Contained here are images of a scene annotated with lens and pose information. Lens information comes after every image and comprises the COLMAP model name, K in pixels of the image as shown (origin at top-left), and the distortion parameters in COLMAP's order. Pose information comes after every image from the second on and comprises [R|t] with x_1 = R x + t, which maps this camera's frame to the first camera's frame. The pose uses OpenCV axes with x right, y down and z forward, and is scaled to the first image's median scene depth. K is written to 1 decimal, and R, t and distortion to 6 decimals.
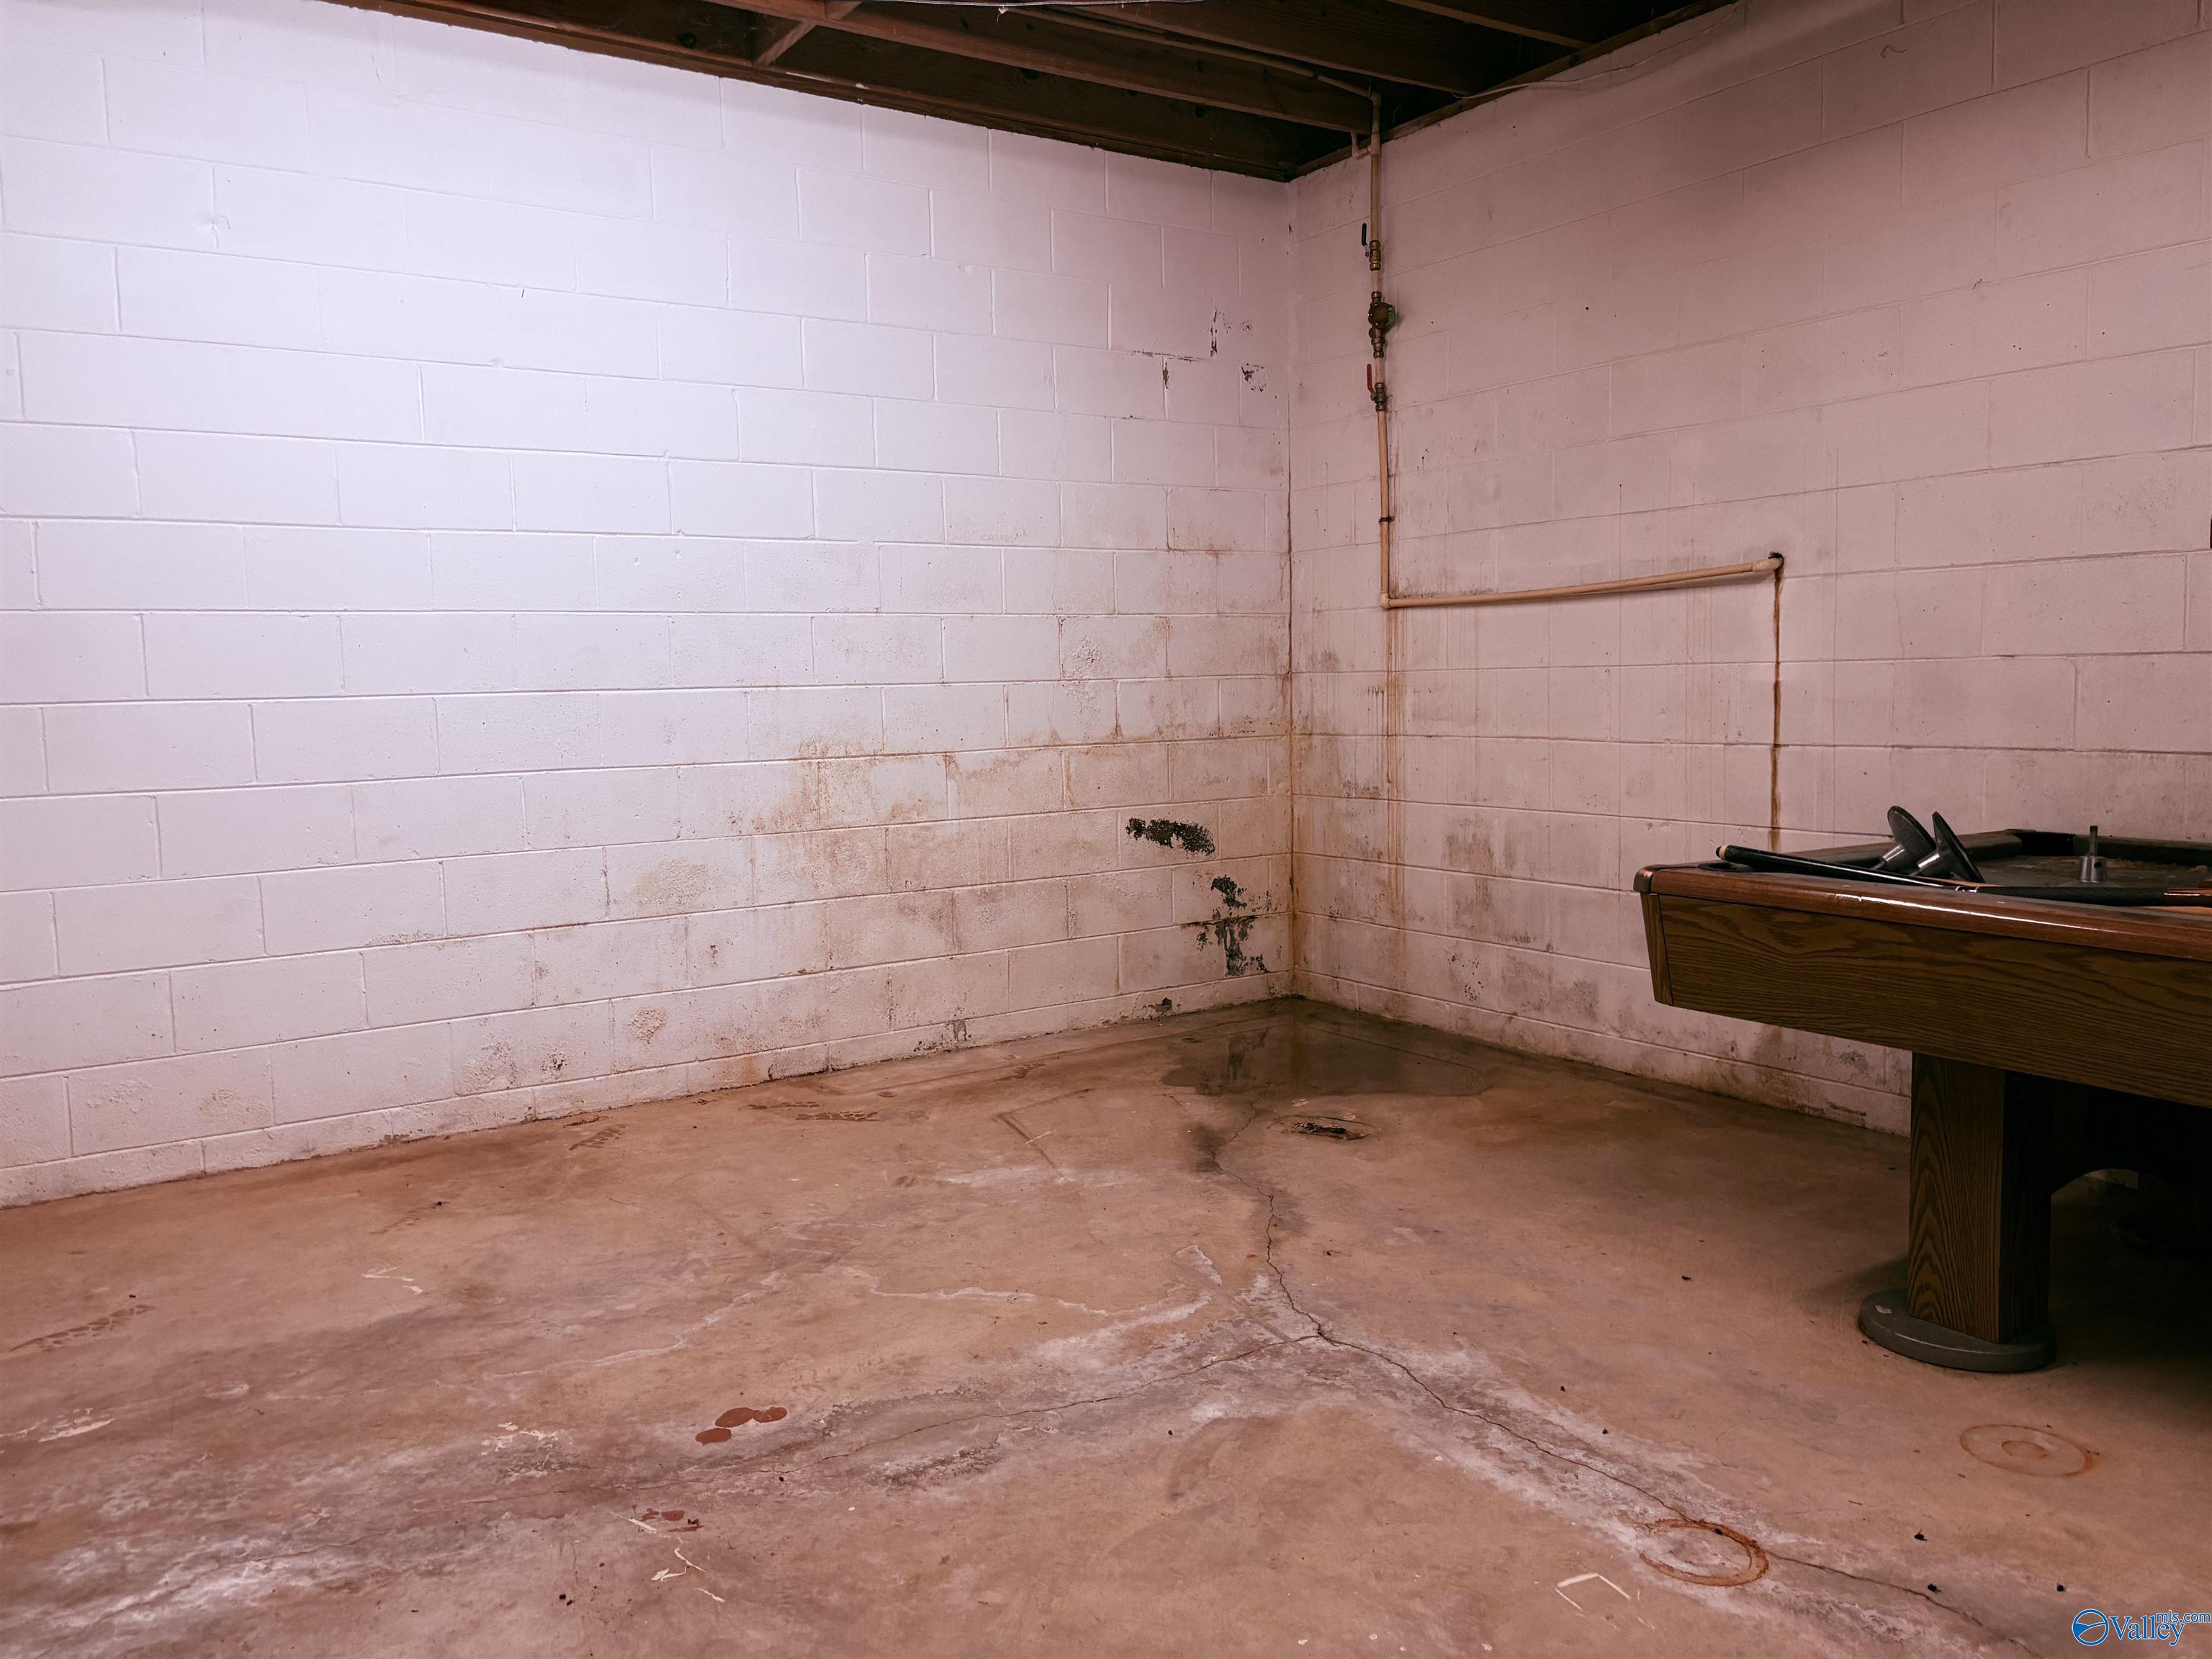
lens RADIAL K [[1664.7, 0, 1107.6], [0, 1664.7, 811.0], [0, 0, 1]] dist [0.006252, -0.002077]
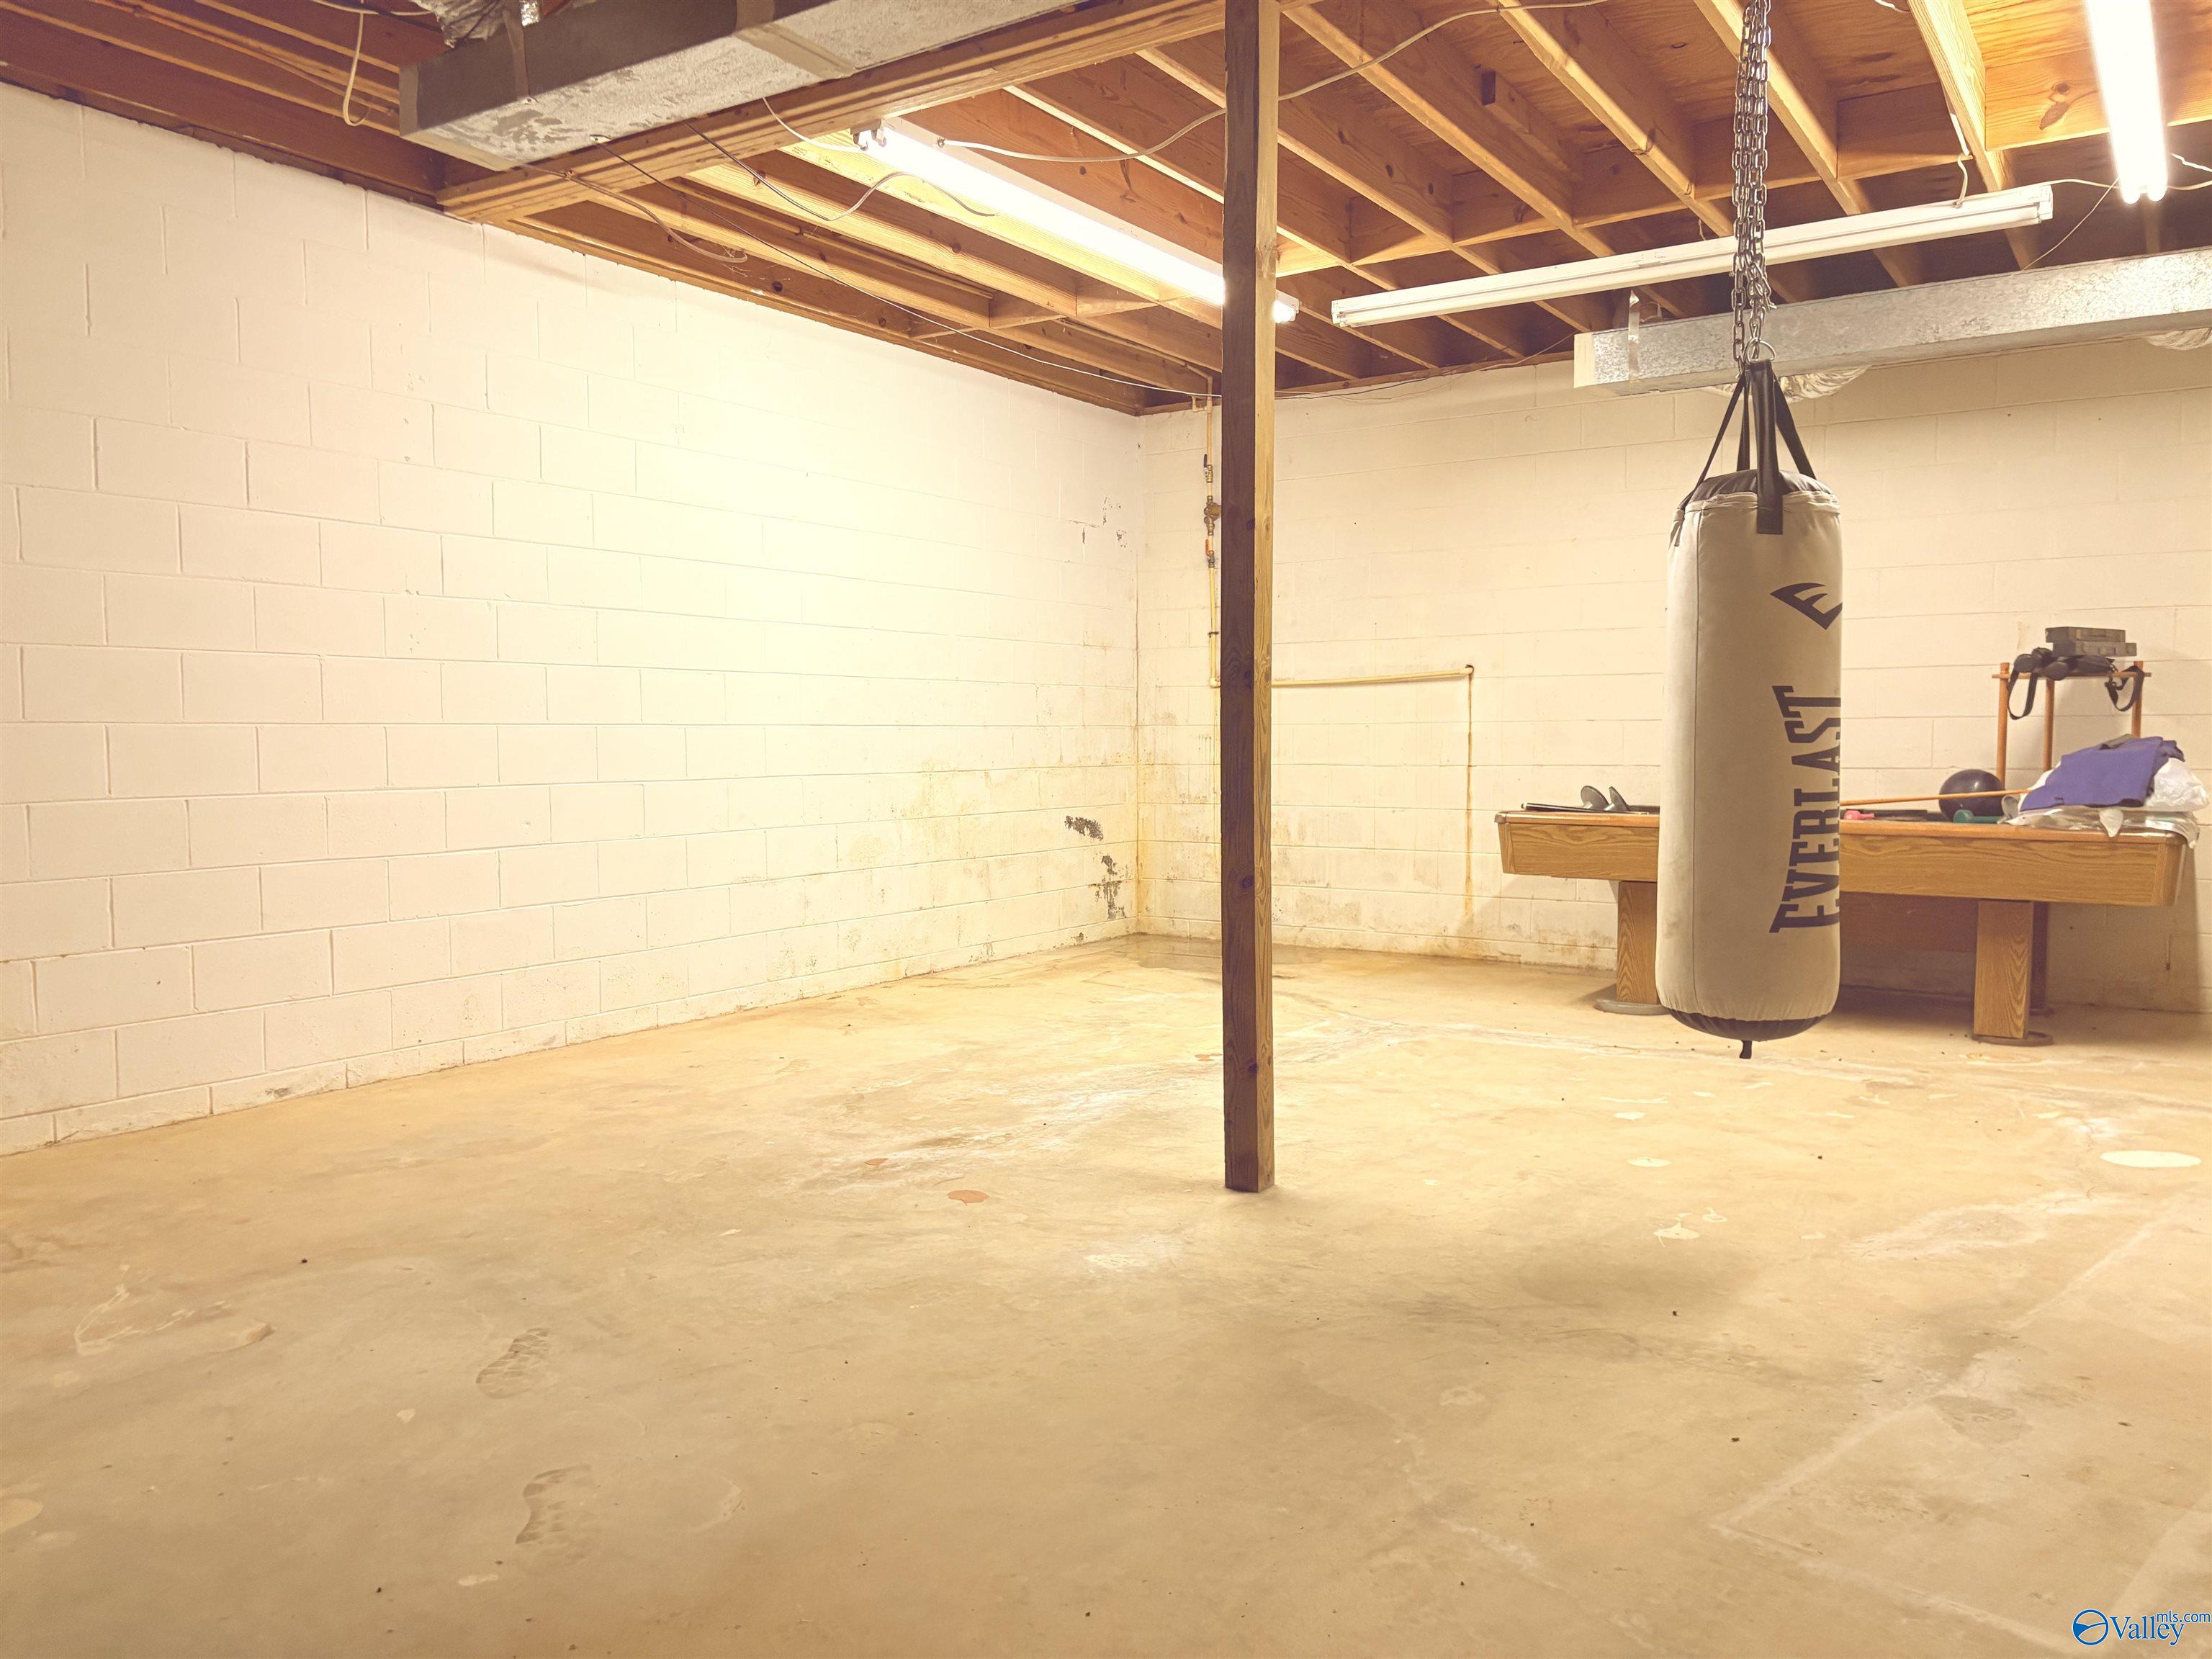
lens RADIAL K [[1664.7, 0, 1104.2], [0, 1664.7, 840.8], [0, 0, 1]] dist [0.006252, -0.002077]
pose [[0.920343, -0.008177, 0.391026, -0.586187], [0.017396, 0.999648, -0.020040, 0.062003], [-0.390725, 0.025246, 0.920161, -0.470010]]
